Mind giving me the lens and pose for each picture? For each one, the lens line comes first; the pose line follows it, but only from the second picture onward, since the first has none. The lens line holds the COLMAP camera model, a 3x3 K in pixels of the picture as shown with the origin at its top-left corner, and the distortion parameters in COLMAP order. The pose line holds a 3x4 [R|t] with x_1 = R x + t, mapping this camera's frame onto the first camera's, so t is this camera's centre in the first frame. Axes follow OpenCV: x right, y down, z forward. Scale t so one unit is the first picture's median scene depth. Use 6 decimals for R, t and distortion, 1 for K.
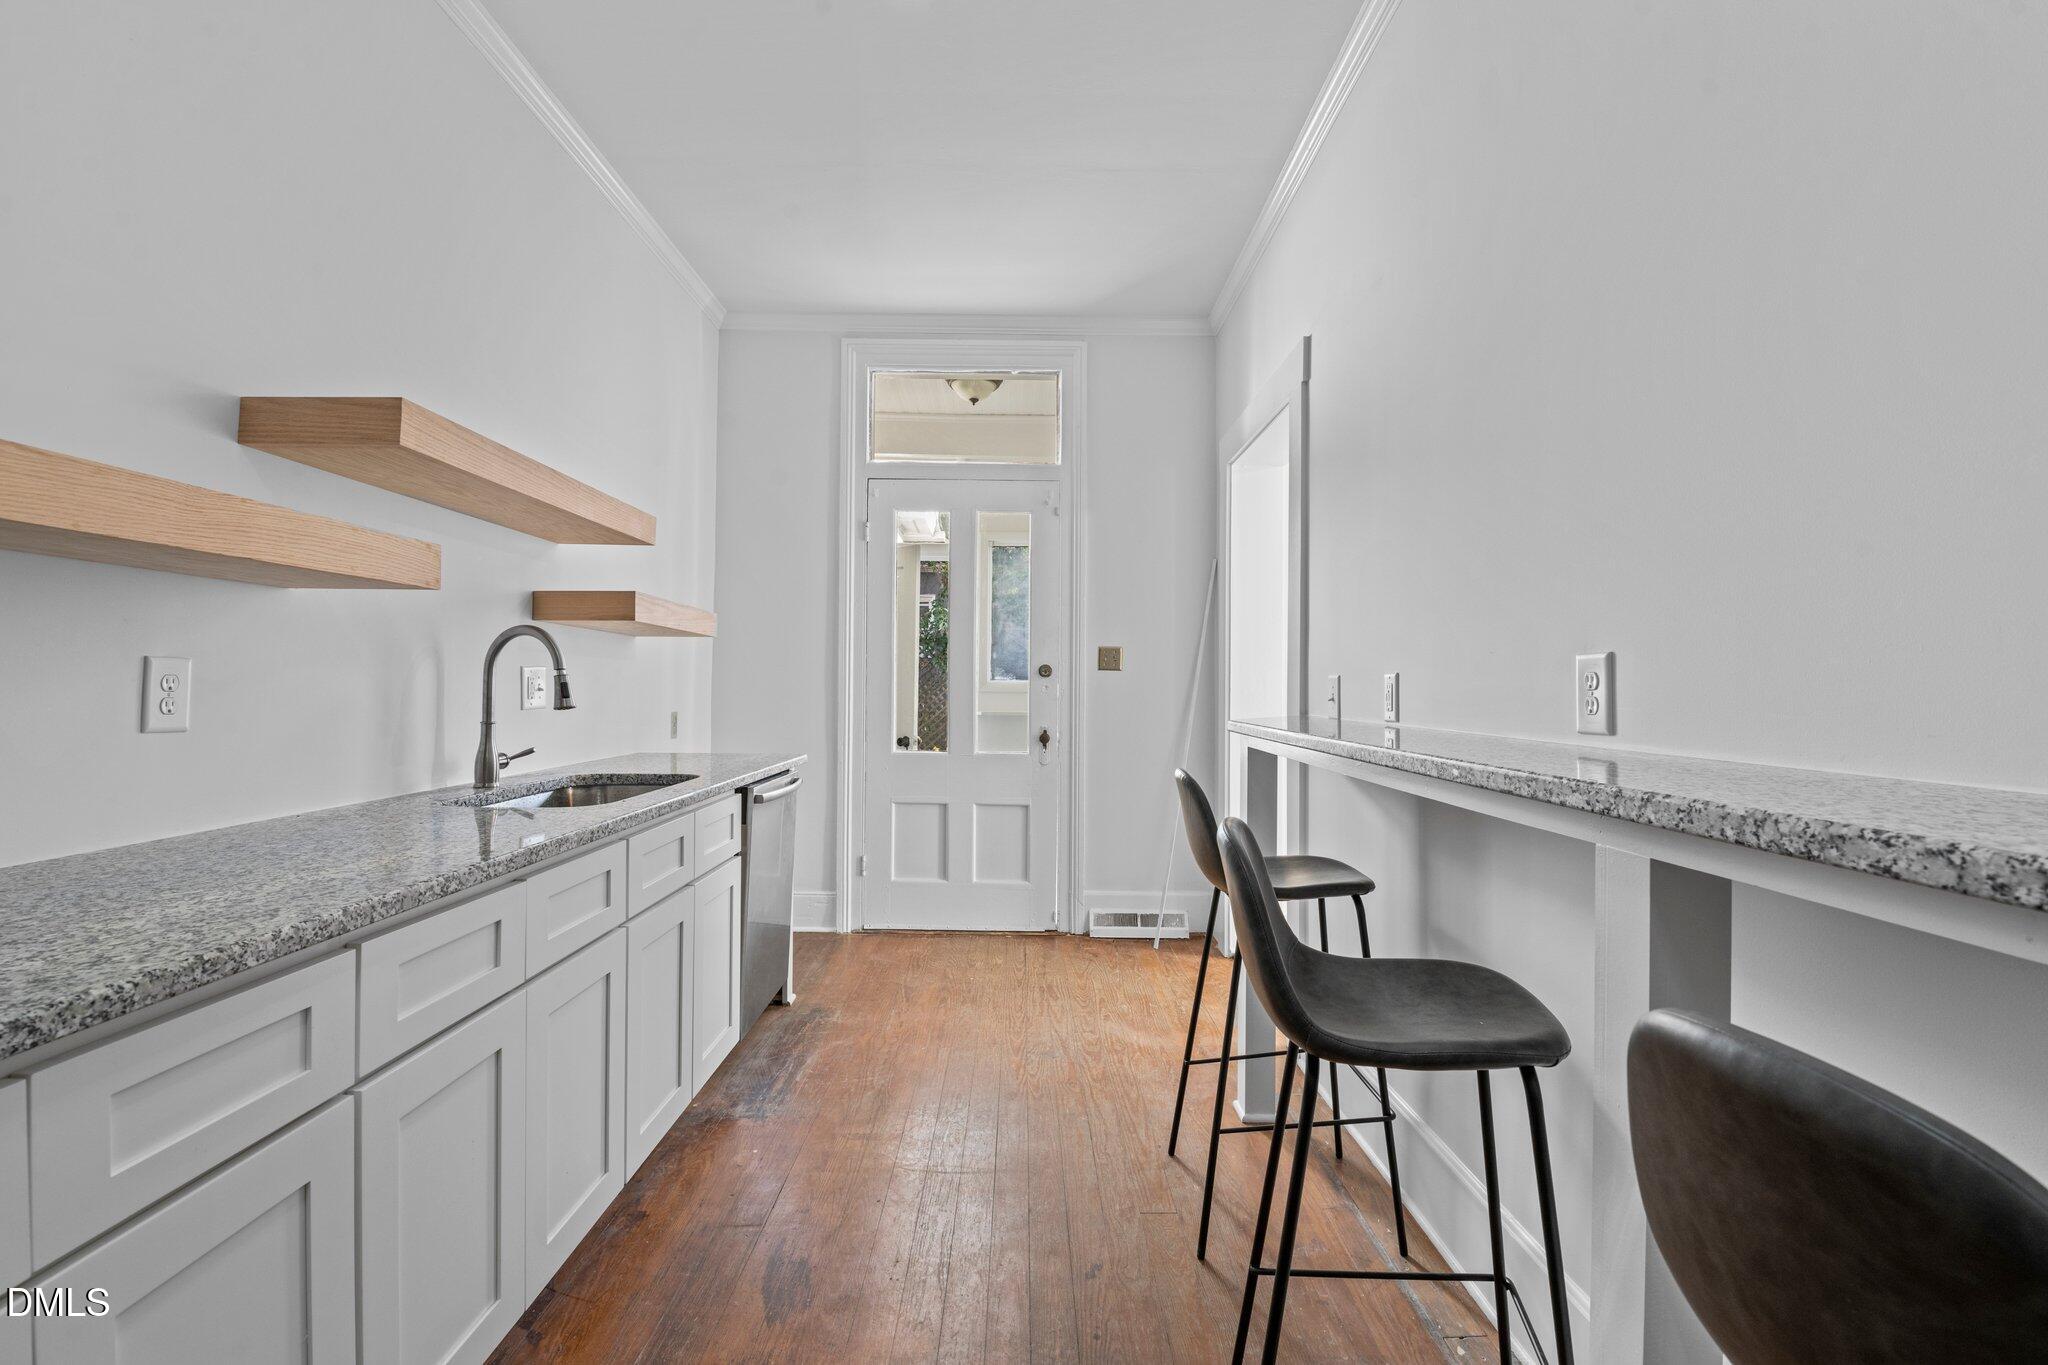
lens RADIAL K [[880.9, 0, 1024.0], [0, 880.9, 682.5], [0, 0, 1]] dist [0.000360, -0.000081]
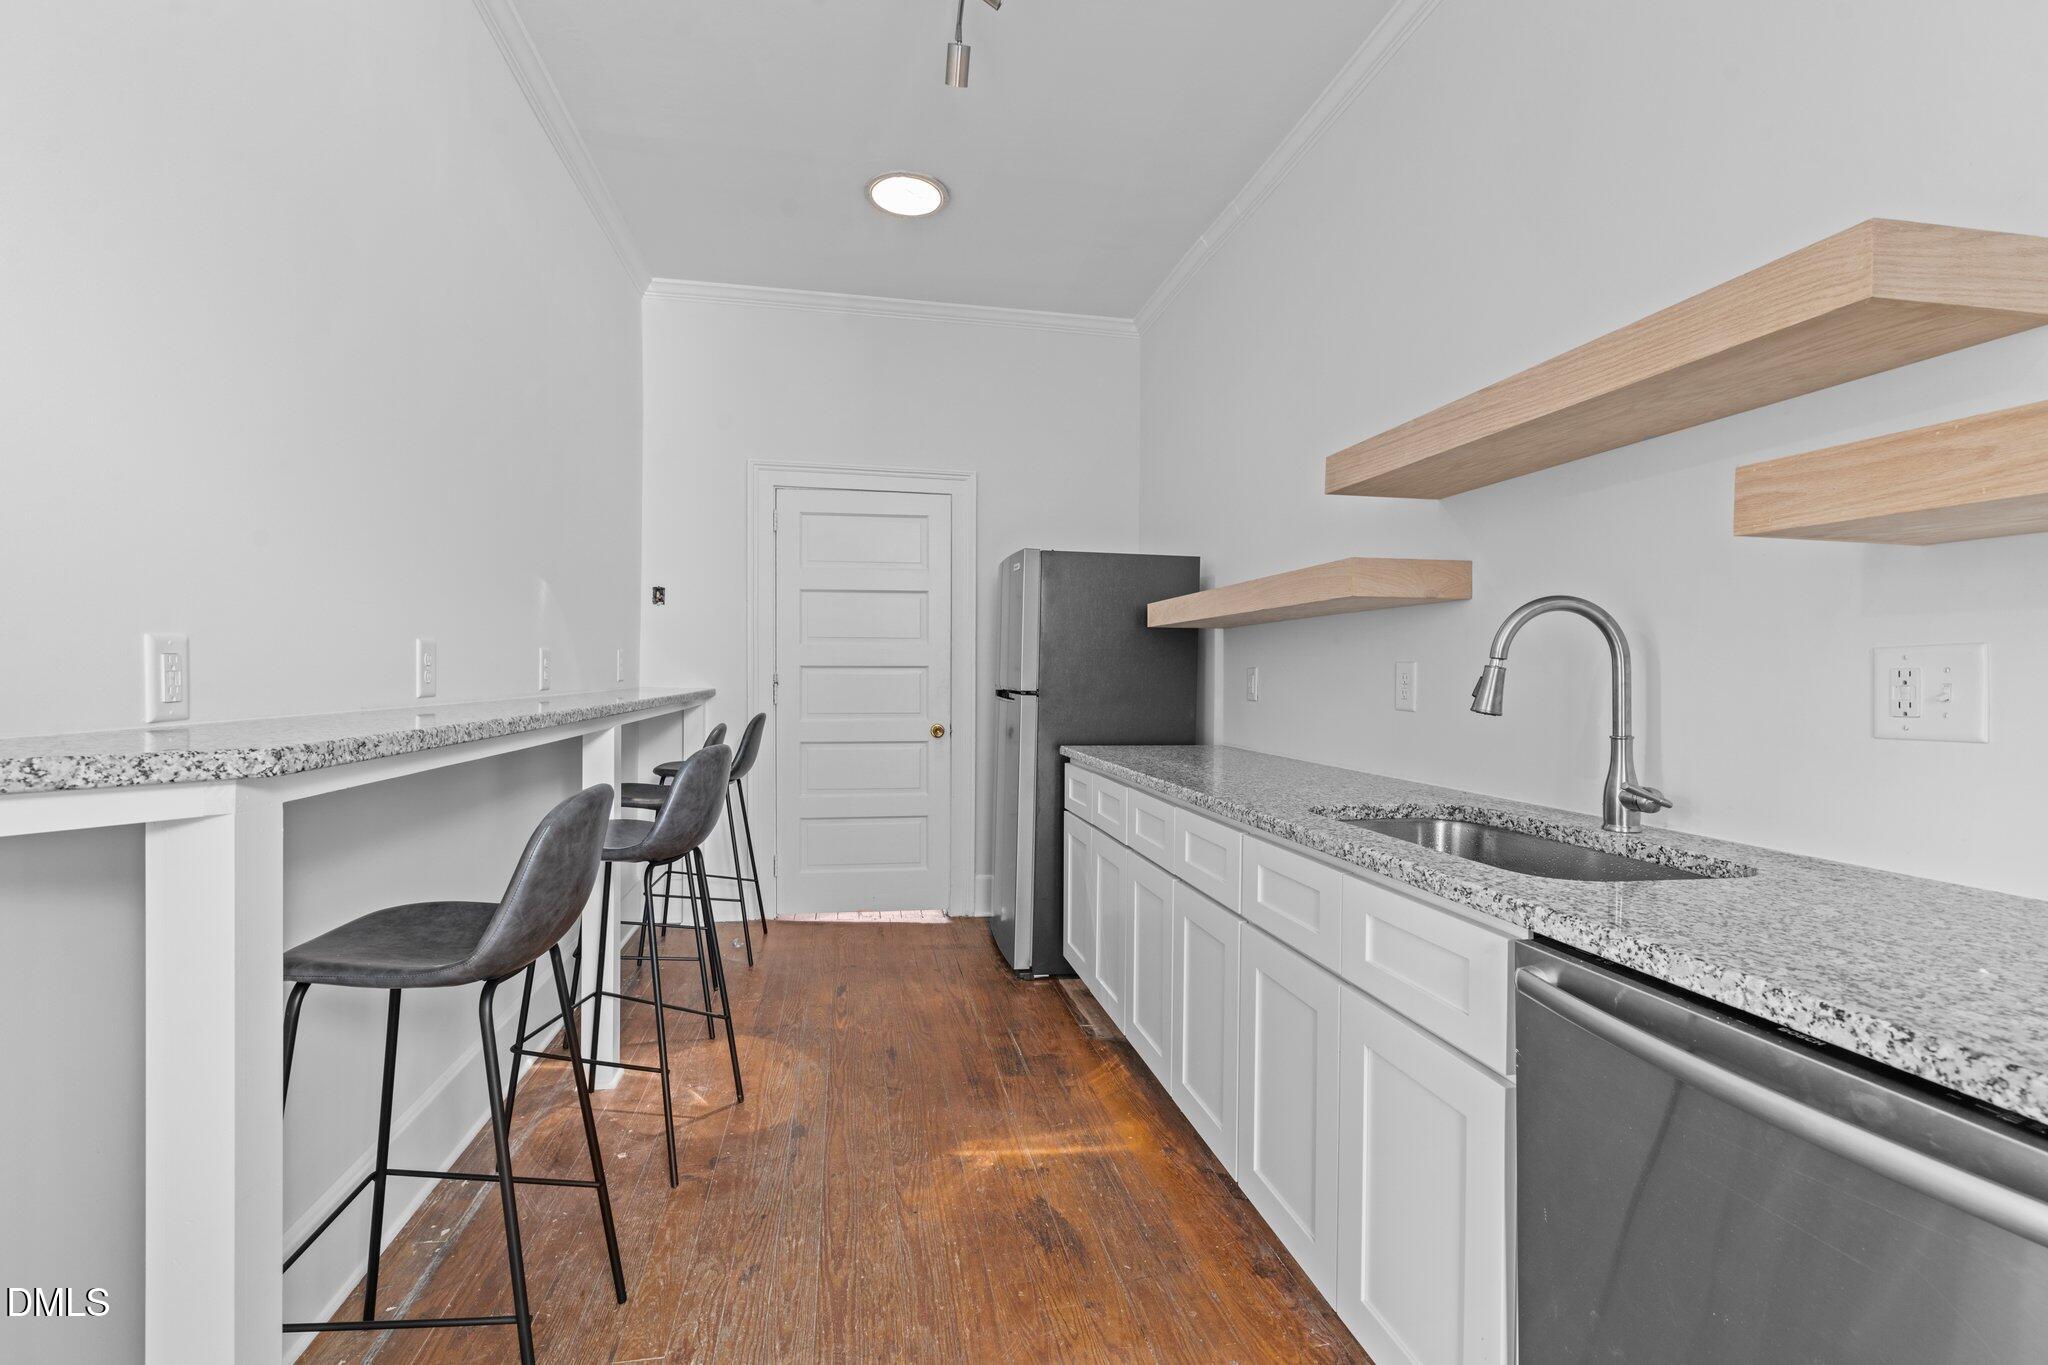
lens RADIAL K [[880.9, 0, 1024.0], [0, 880.9, 682.5], [0, 0, 1]] dist [0.000360, -0.000081]
pose [[-0.981402, -0.019239, -0.191000, -0.026270], [-0.018408, 0.999812, -0.006128, 0.029070], [0.191082, -0.002498, -0.981571, 2.249839]]
